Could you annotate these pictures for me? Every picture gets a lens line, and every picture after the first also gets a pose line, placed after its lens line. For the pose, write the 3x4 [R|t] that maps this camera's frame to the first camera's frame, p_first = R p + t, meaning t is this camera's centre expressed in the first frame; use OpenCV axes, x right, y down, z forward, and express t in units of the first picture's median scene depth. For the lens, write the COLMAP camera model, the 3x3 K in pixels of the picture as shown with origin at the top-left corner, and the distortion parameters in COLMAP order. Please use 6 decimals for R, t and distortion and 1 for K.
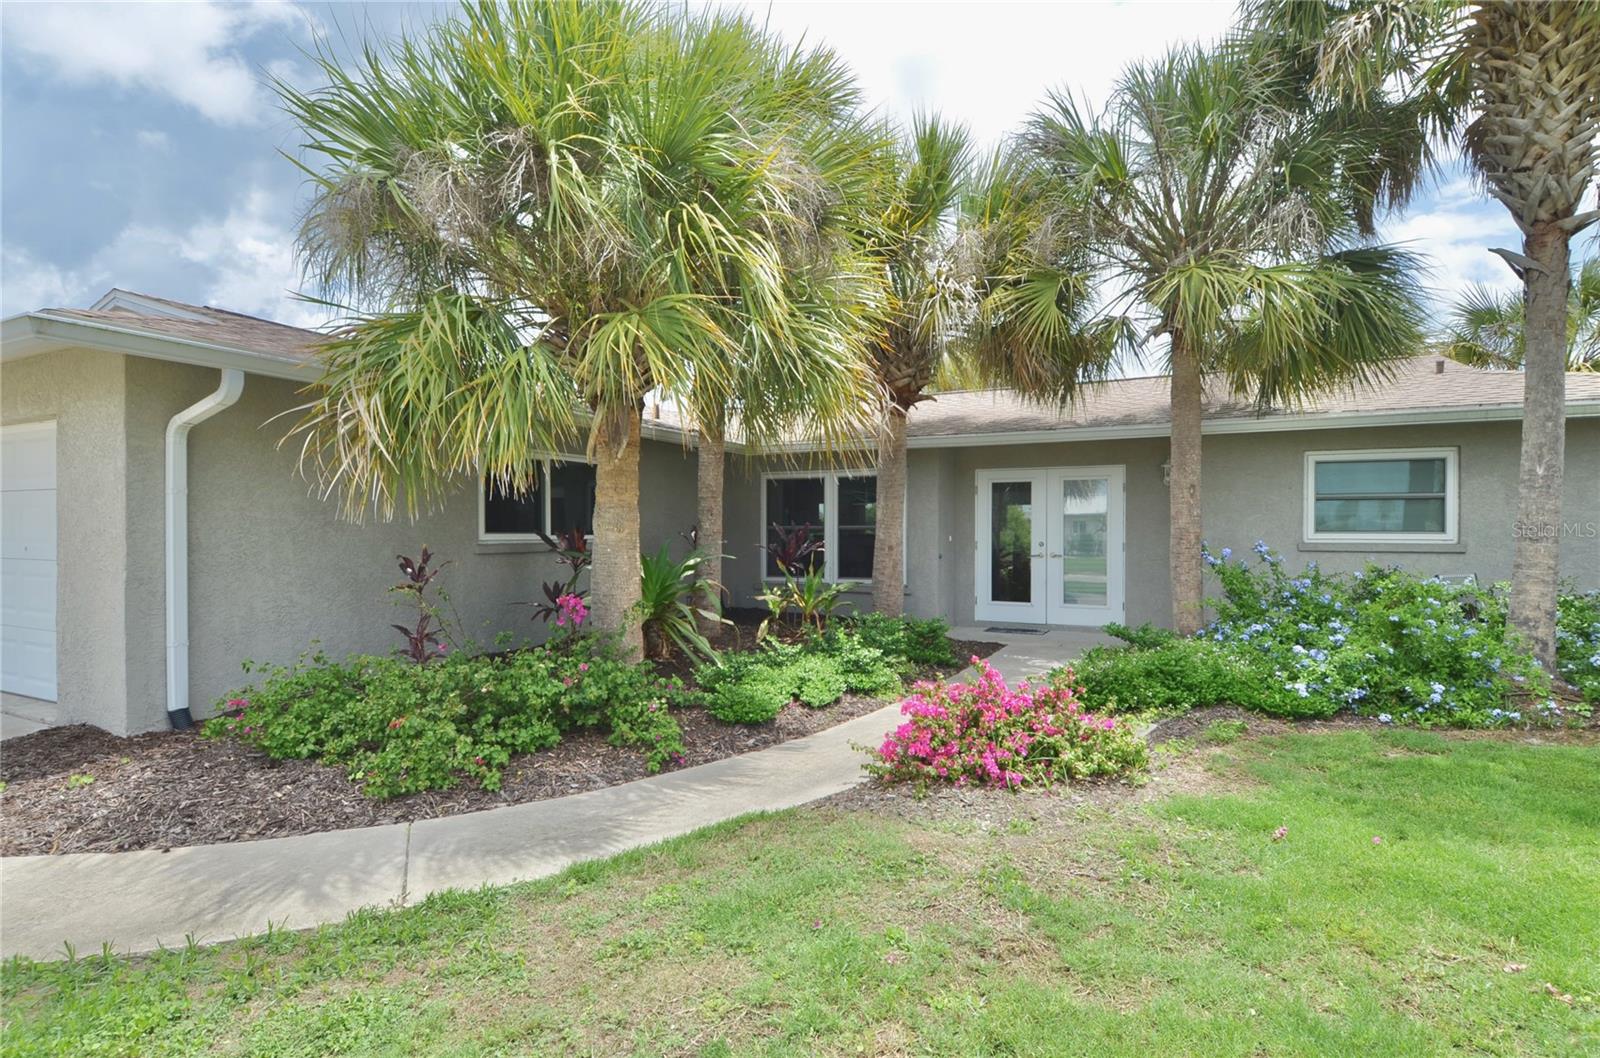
lens RADIAL K [[828.4, 0, 800.0], [0, 828.4, 529.0], [0, 0, 1]] dist [0.031240, -0.036969]
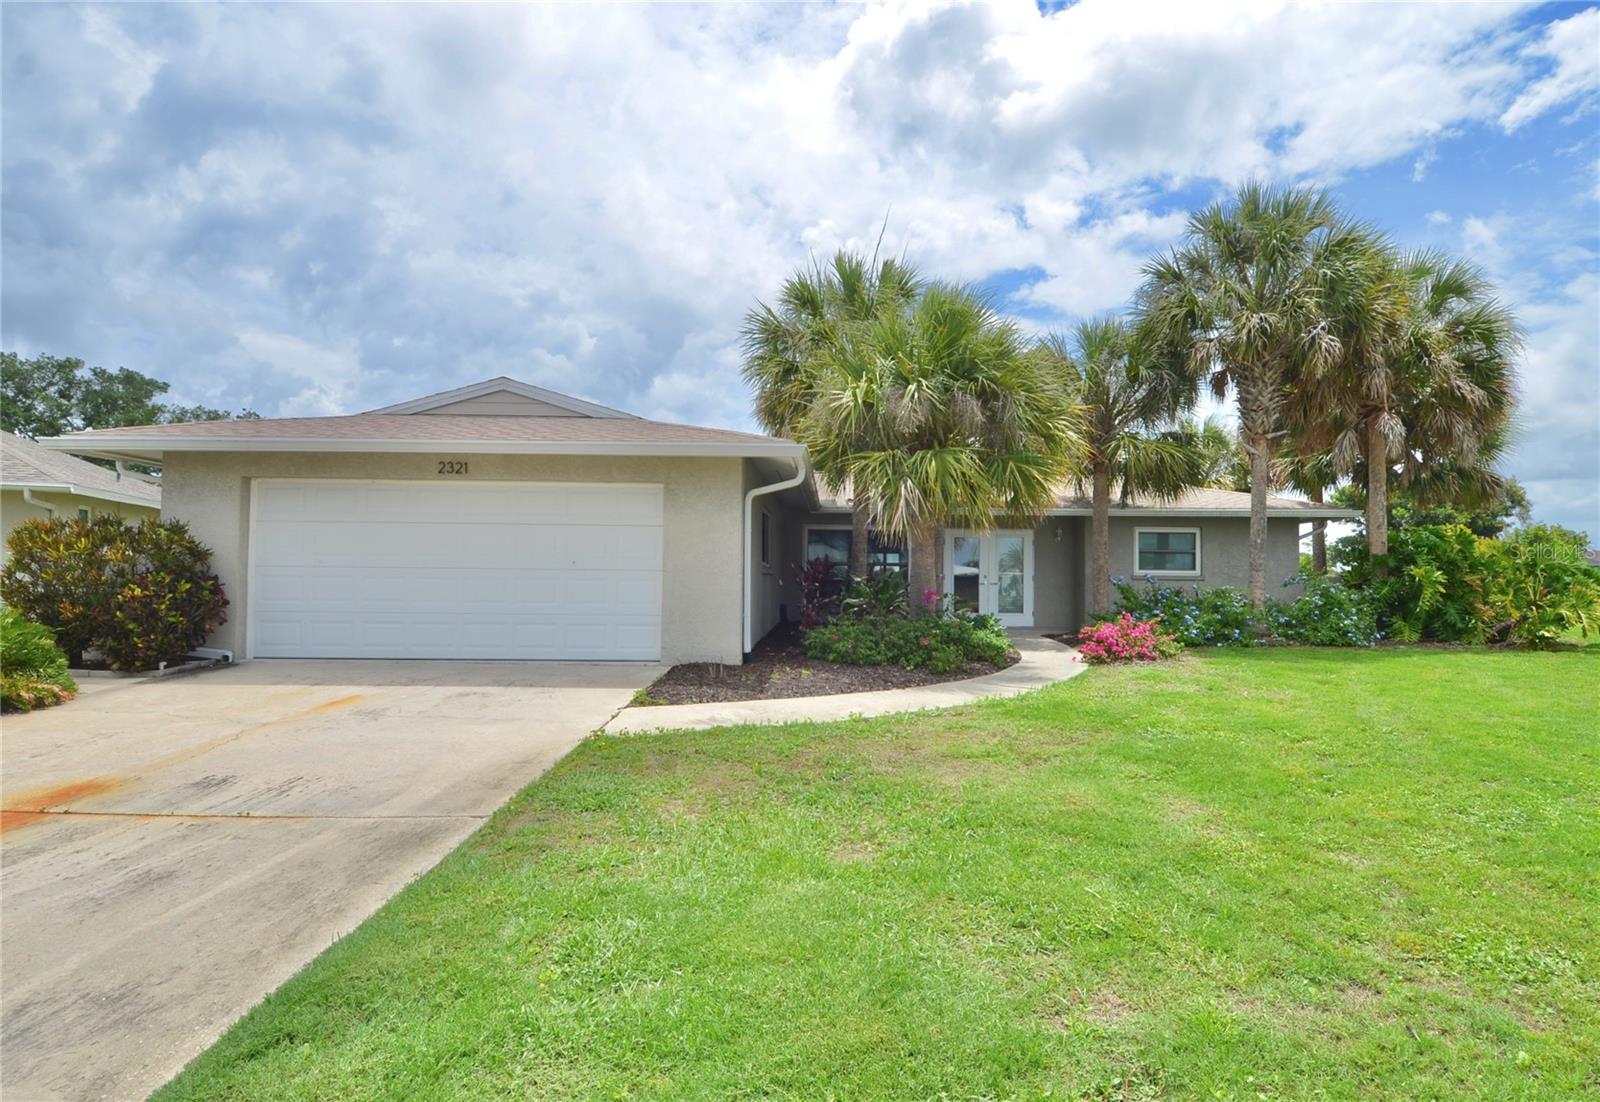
lens RADIAL K [[890.5, 0, 836.1], [0, 890.5, 553.0], [0, 0, 1]] dist [0.028051, -0.035275]
pose [[0.885019, 0.027186, 0.464760, -1.302852], [-0.010231, 0.999188, -0.038966, 0.072590], [-0.465442, 0.029731, 0.884579, -0.658924]]
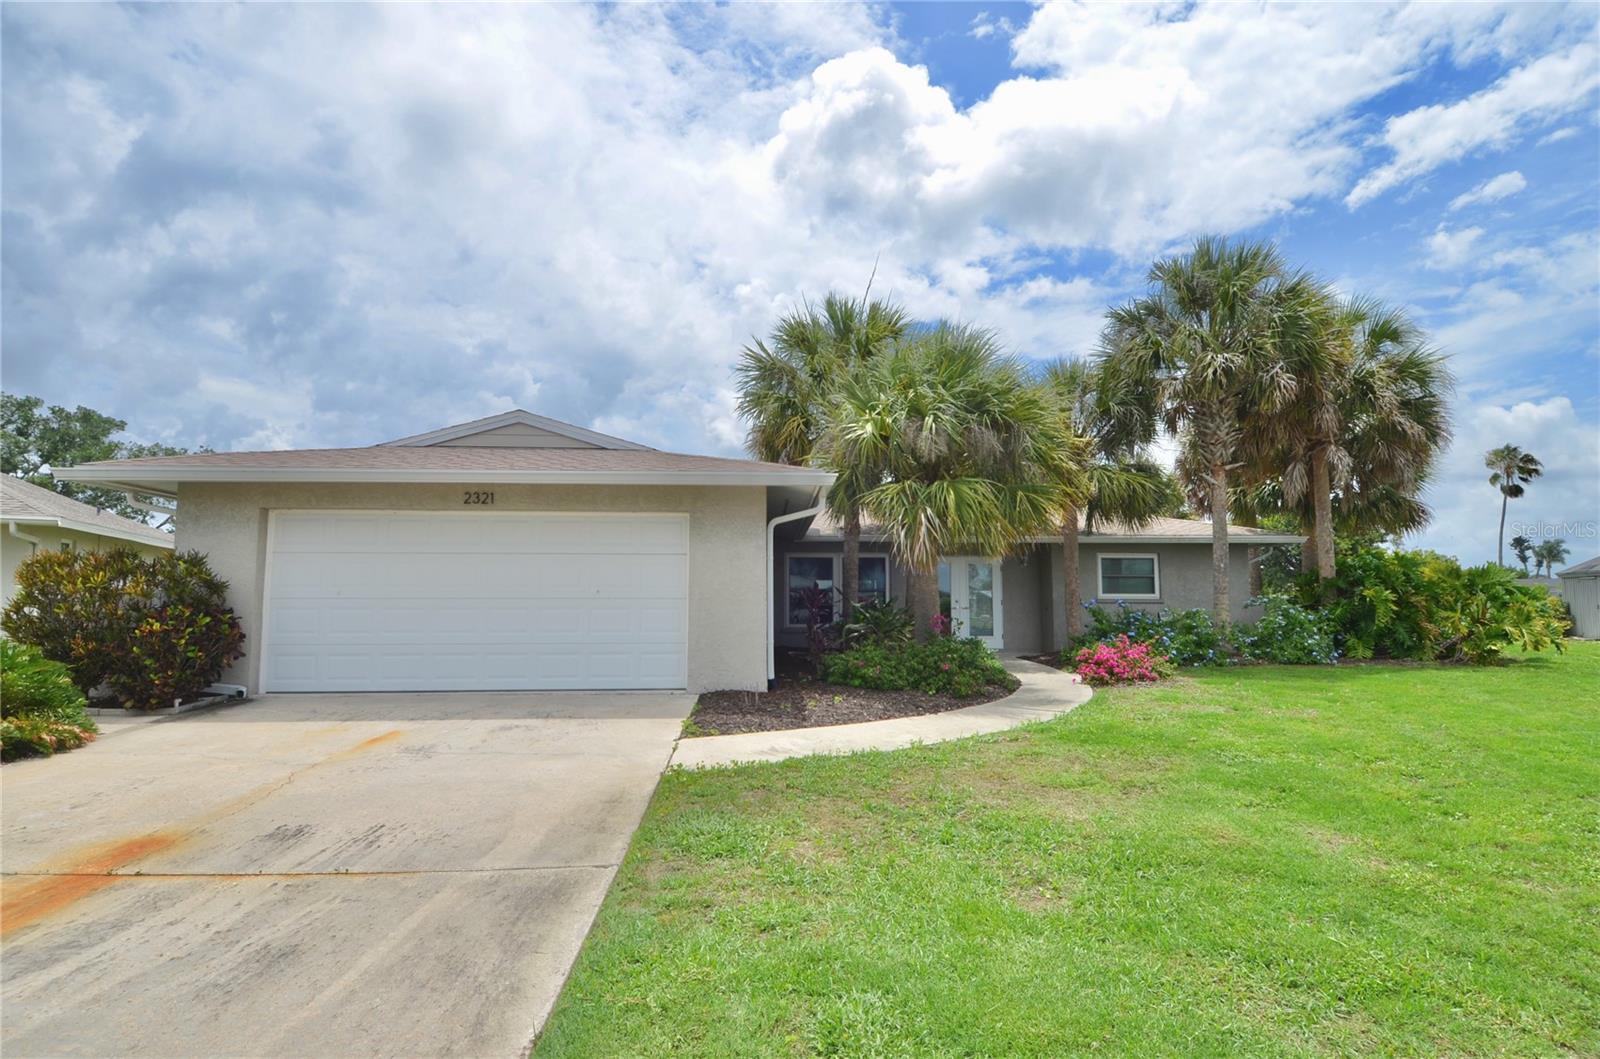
lens RADIAL K [[828.4, 0, 800.0], [0, 828.4, 529.5], [0, 0, 1]] dist [0.031240, -0.036969]
pose [[0.859945, 0.050780, 0.507855, -1.437942], [0.000455, 0.994962, -0.100256, 0.070974], [-0.510387, 0.086446, 0.855589, -0.488154]]
